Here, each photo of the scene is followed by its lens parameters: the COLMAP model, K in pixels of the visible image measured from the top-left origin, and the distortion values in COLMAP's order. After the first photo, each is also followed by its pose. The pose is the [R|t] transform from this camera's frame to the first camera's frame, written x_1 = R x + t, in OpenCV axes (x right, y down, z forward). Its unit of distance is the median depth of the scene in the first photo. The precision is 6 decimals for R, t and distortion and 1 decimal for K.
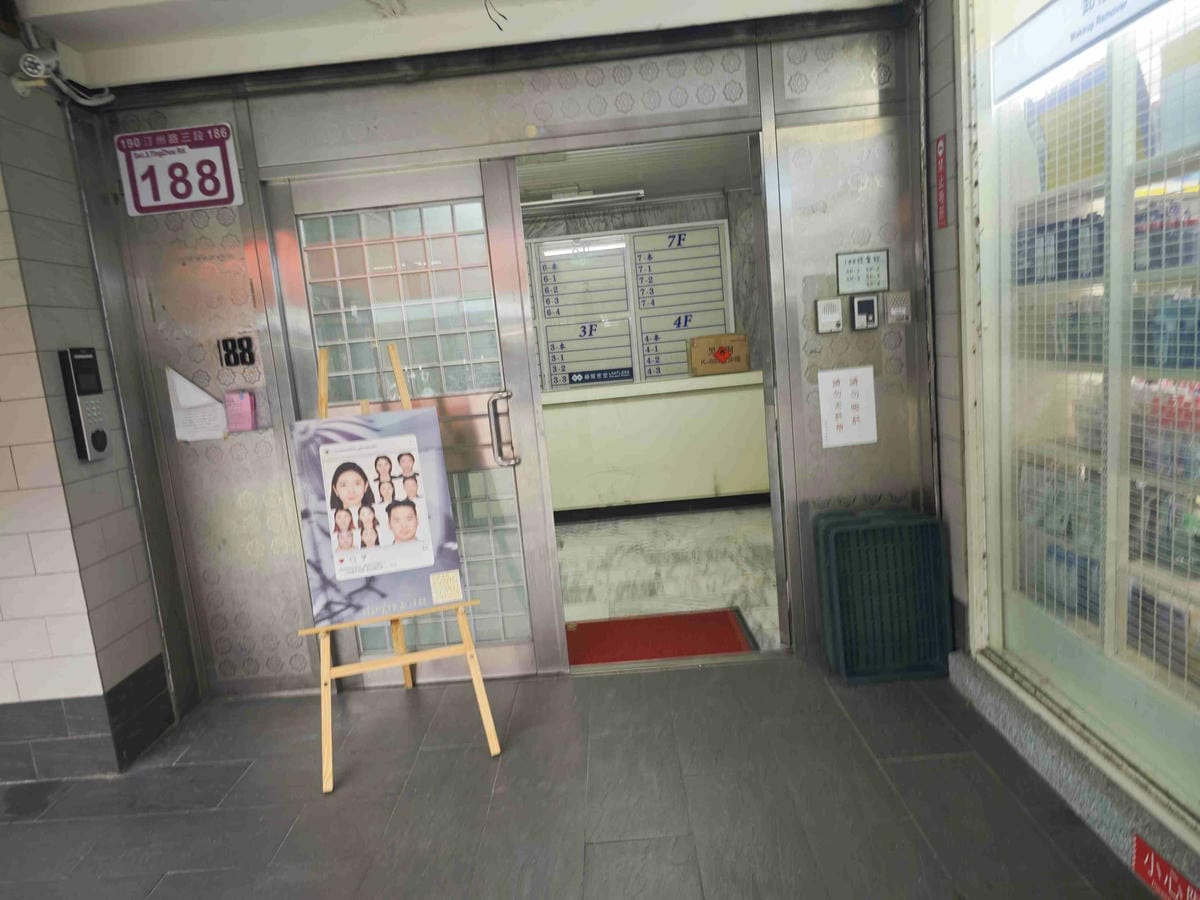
lens RADIAL K [[830.6, 0, 600.0], [0, 830.6, 450.0], [0, 0, 1]] dist [0.003485, -0.001458]
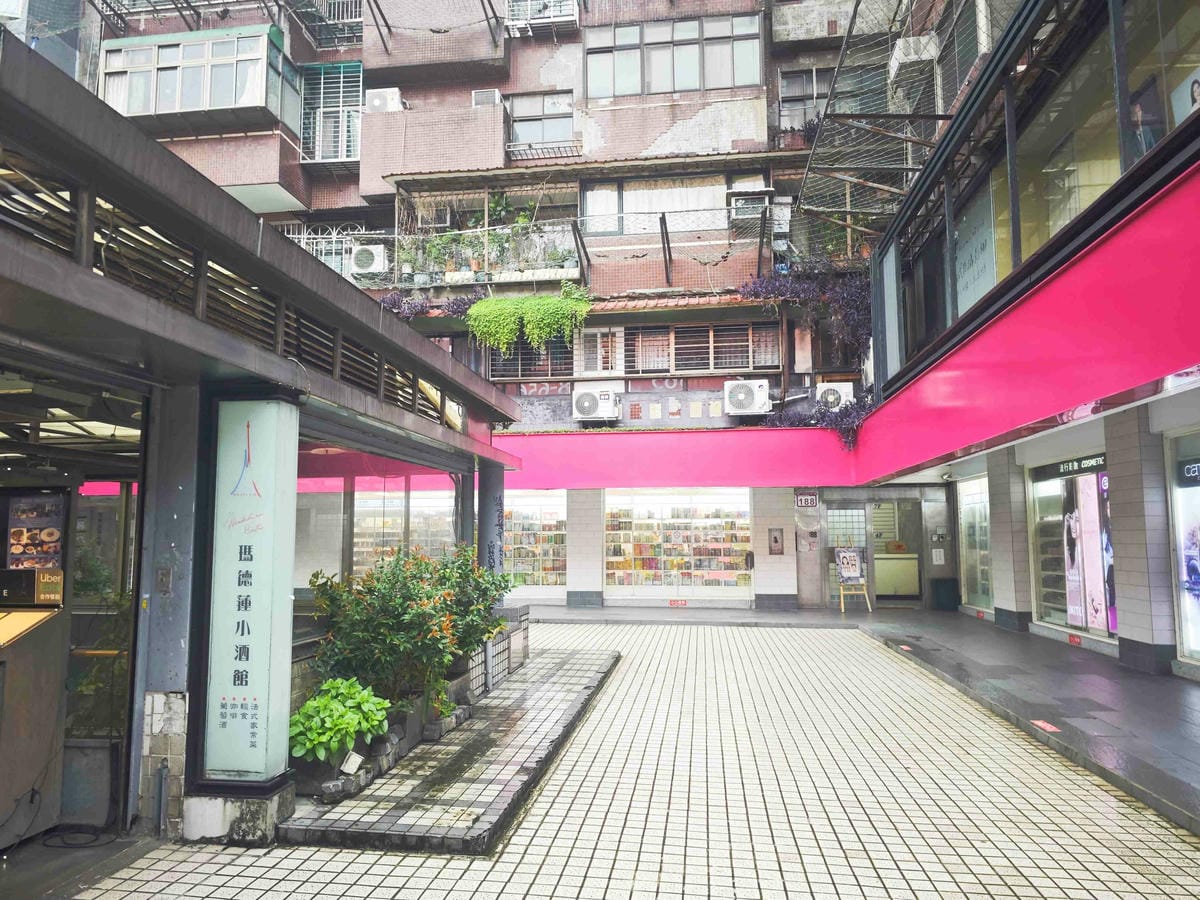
lens RADIAL K [[830.6, 0, 600.0], [0, 830.6, 450.0], [0, 0, 1]] dist [0.003485, -0.001458]
pose [[0.987998, 0.075701, -0.134644, -1.131333], [-0.105179, 0.968080, -0.227504, 0.705825], [0.113124, 0.238935, 0.964424, -4.370785]]
